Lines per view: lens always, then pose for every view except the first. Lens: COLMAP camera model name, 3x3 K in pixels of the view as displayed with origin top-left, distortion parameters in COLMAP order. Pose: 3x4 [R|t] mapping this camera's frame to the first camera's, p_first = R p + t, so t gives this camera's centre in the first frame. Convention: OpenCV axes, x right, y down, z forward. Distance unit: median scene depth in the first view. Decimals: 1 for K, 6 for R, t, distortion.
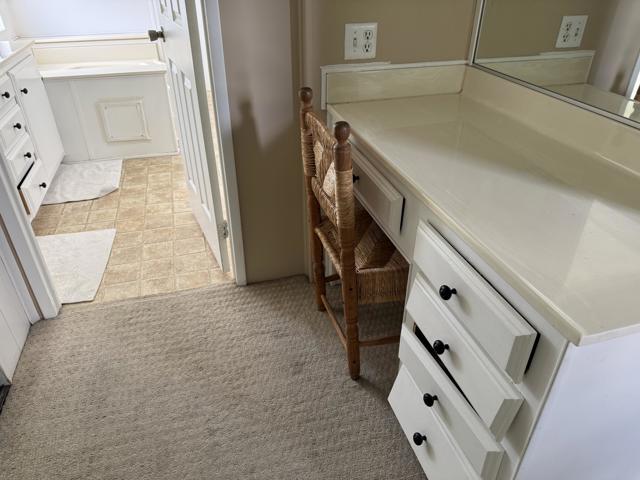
lens RADIAL K [[451.3, 0, 319.4], [0, 451.3, 243.3], [0, 0, 1]] dist [0.082964, -0.101867]
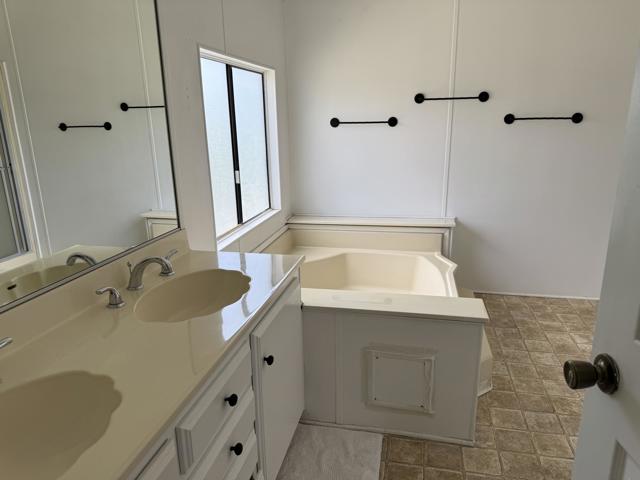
lens RADIAL K [[451.3, 0, 319.4], [0, 451.3, 243.3], [0, 0, 1]] dist [0.082964, -0.101867]
pose [[0.876876, 0.104700, -0.469177, -0.252162], [-0.233860, 0.945627, -0.226052, -0.278555], [0.419999, 0.307941, 0.853682, 0.370475]]
